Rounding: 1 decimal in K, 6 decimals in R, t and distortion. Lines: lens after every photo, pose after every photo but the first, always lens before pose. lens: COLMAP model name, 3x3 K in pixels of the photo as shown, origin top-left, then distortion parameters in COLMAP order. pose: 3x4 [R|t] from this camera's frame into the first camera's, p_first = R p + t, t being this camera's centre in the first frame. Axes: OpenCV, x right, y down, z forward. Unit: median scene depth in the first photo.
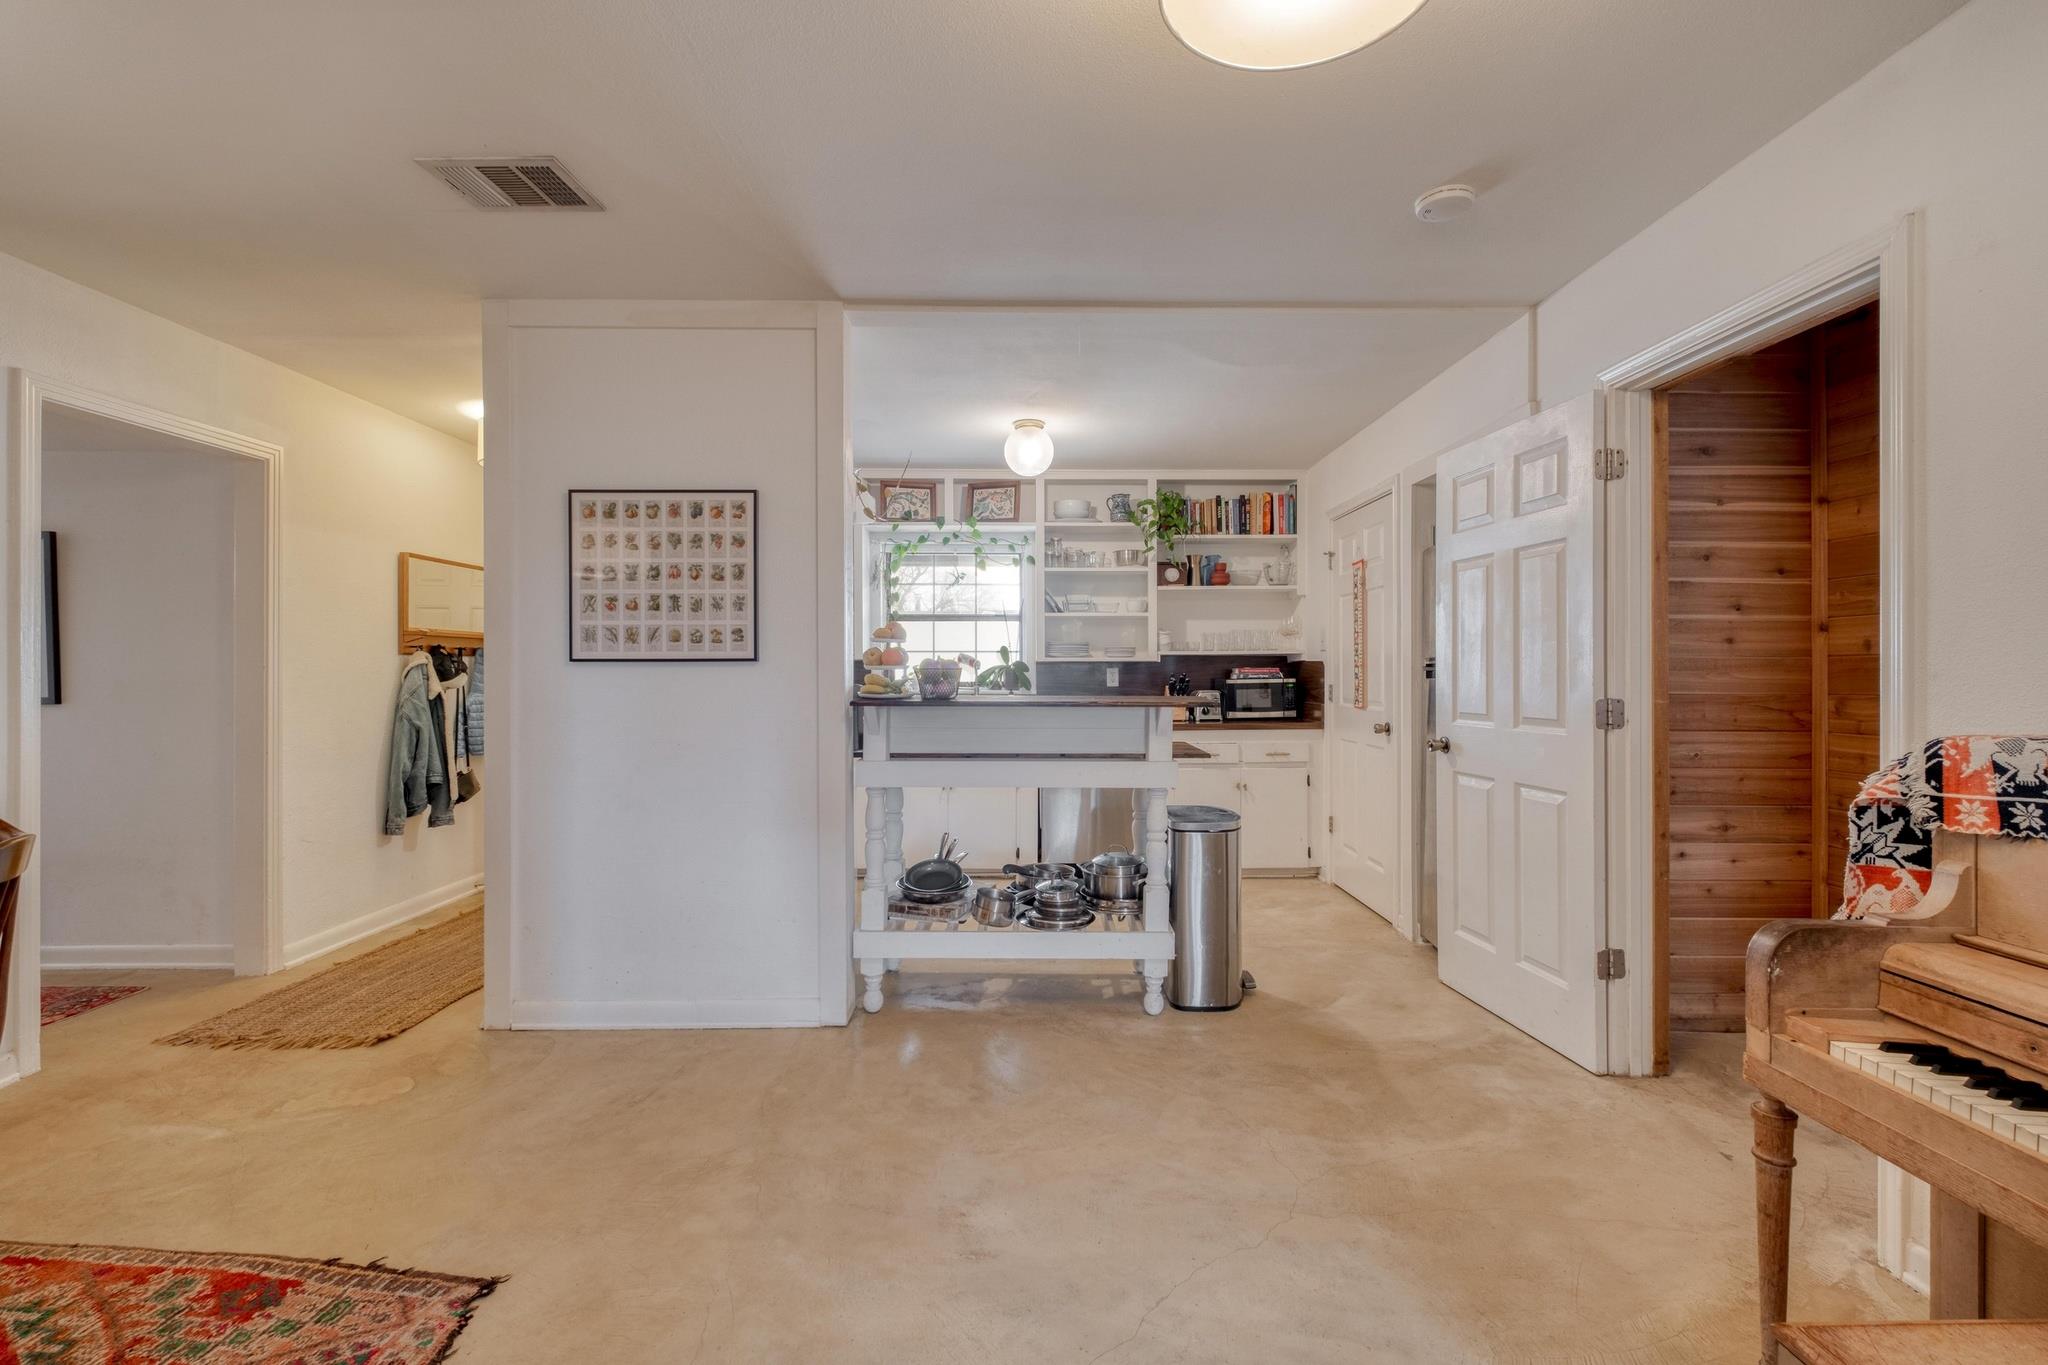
lens RADIAL K [[884.2, 0, 1024.4], [0, 884.2, 676.9], [0, 0, 1]] dist [0.001866, -0.000420]
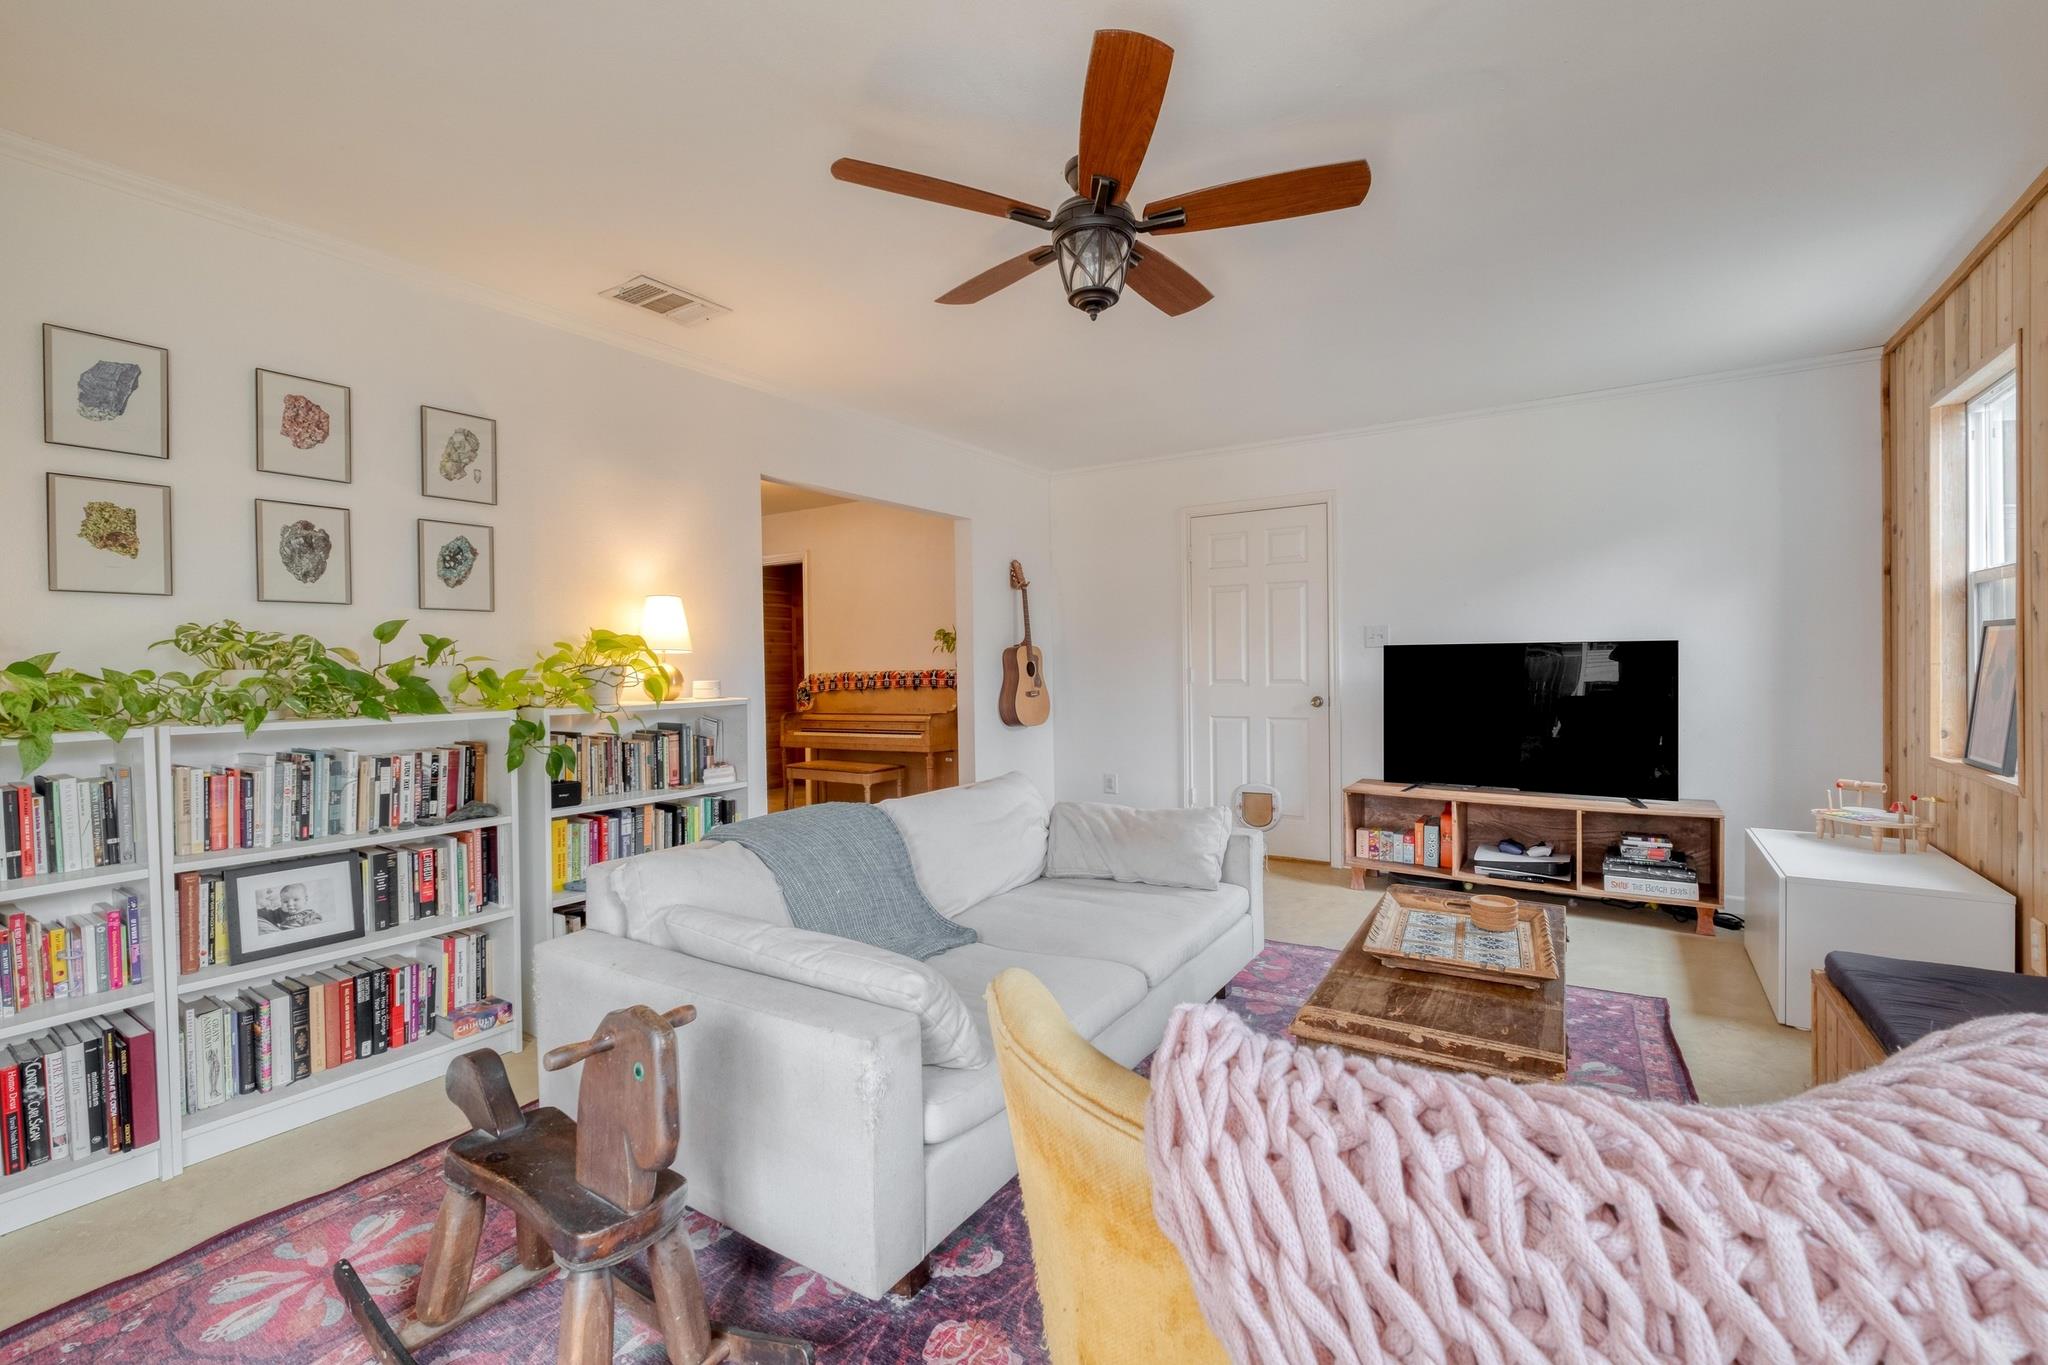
lens RADIAL K [[884.2, 0, 1025.6], [0, 884.2, 674.4], [0, 0, 1]] dist [0.001866, -0.000420]
pose [[0.556374, -0.013917, 0.830815, -0.674145], [0.010801, 0.999896, 0.009516, 0.012140], [-0.830862, 0.003679, 0.556467, -0.770577]]
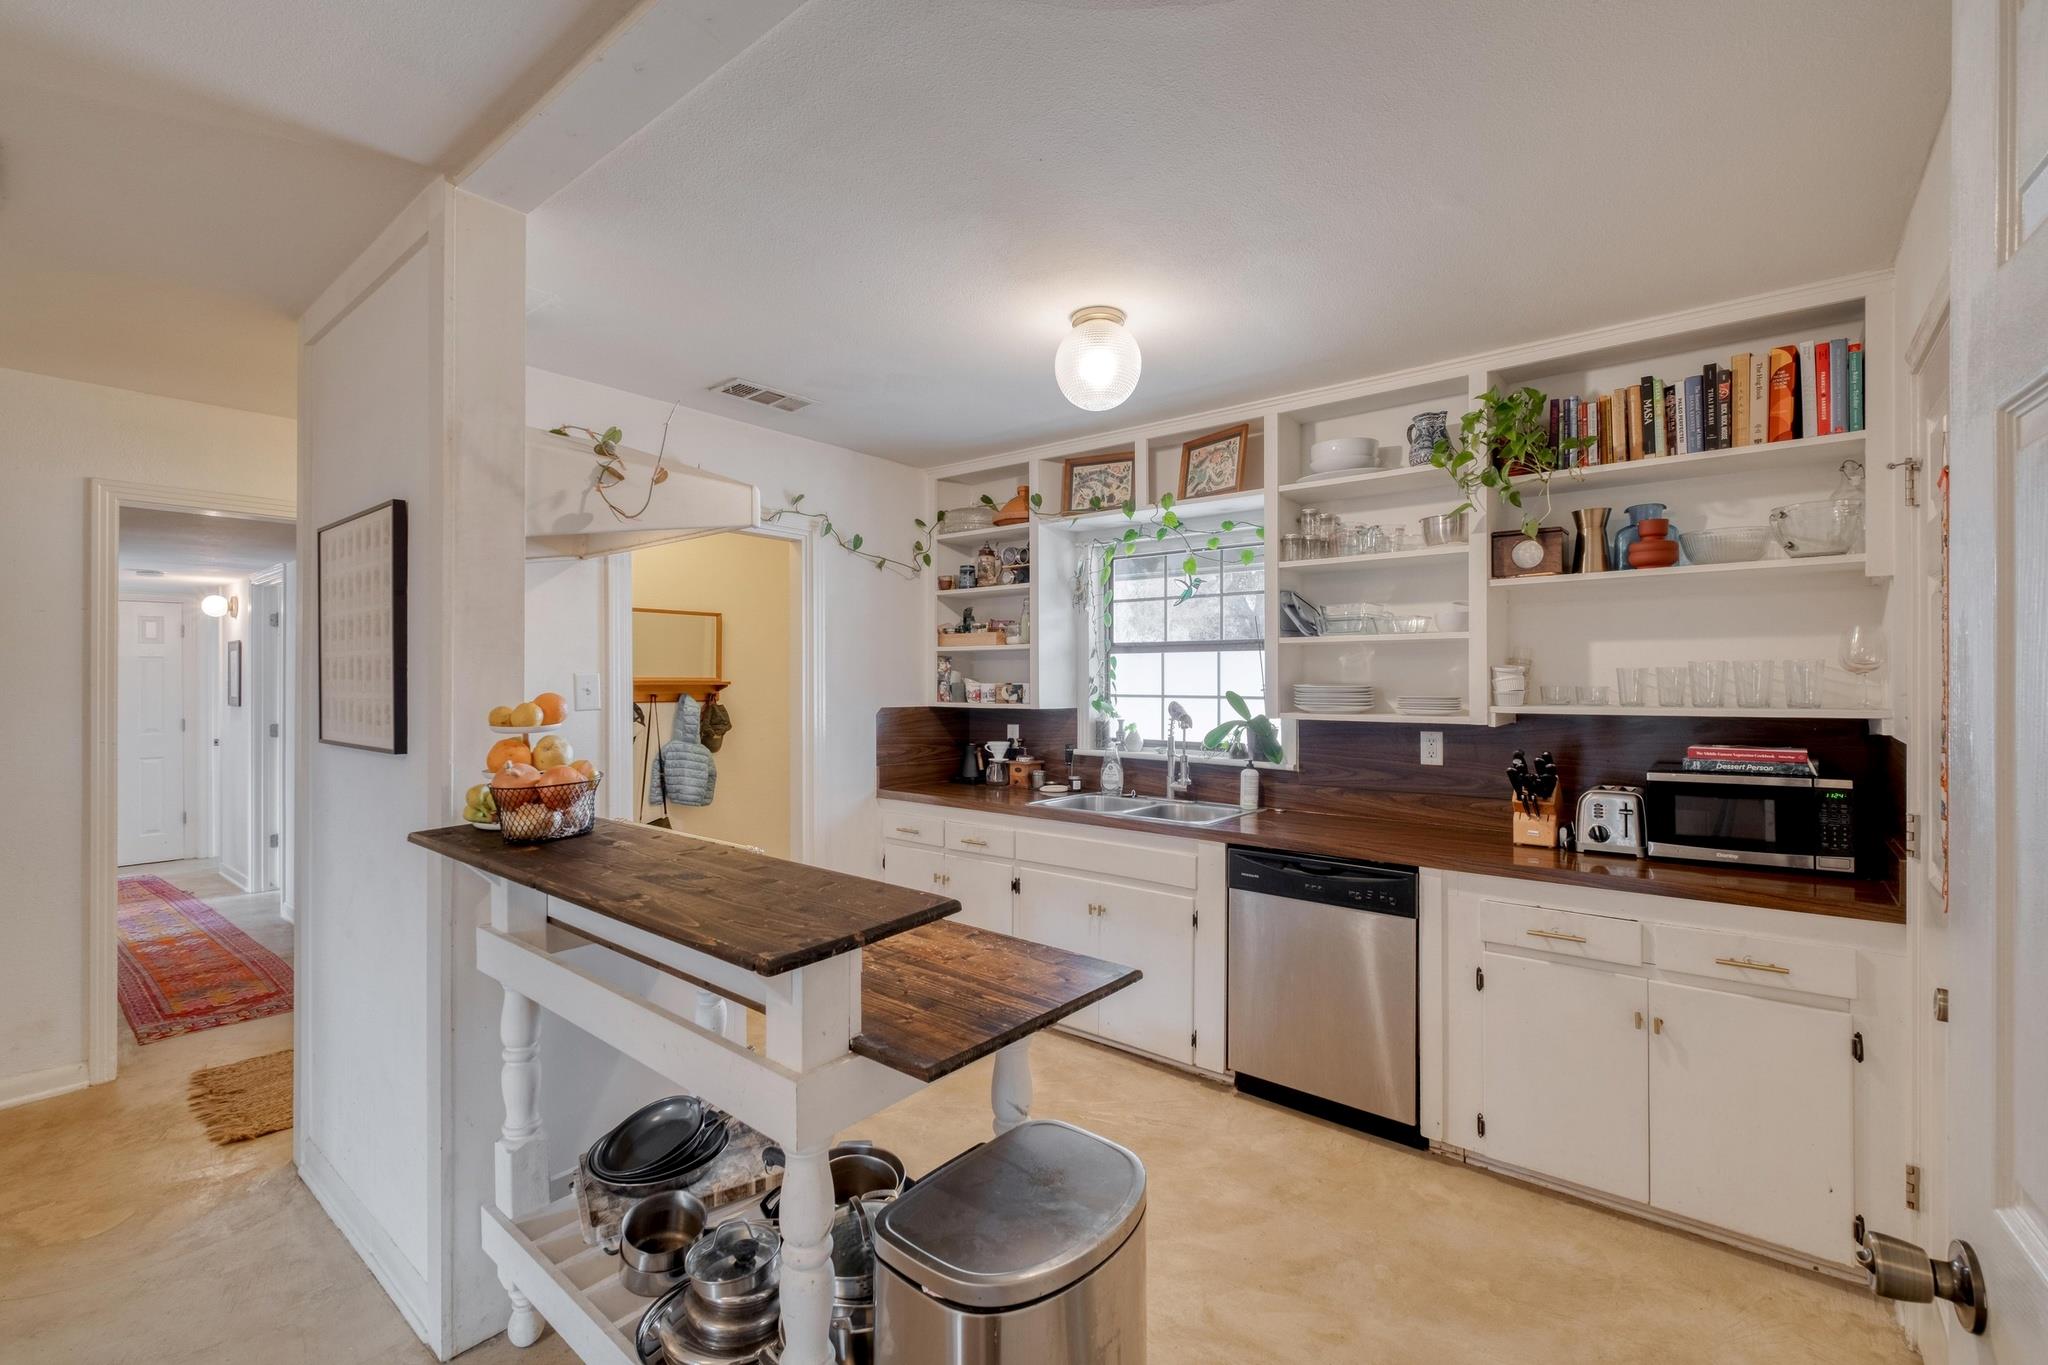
lens RADIAL K [[884.2, 0, 1024.7], [0, 884.2, 679.2], [0, 0, 1]] dist [0.001866, -0.000420]
pose [[0.767437, 0.001077, -0.641124, 0.268212], [-0.005815, 0.999969, -0.005282, -0.039893], [0.641099, 0.007781, 0.767419, 0.427415]]
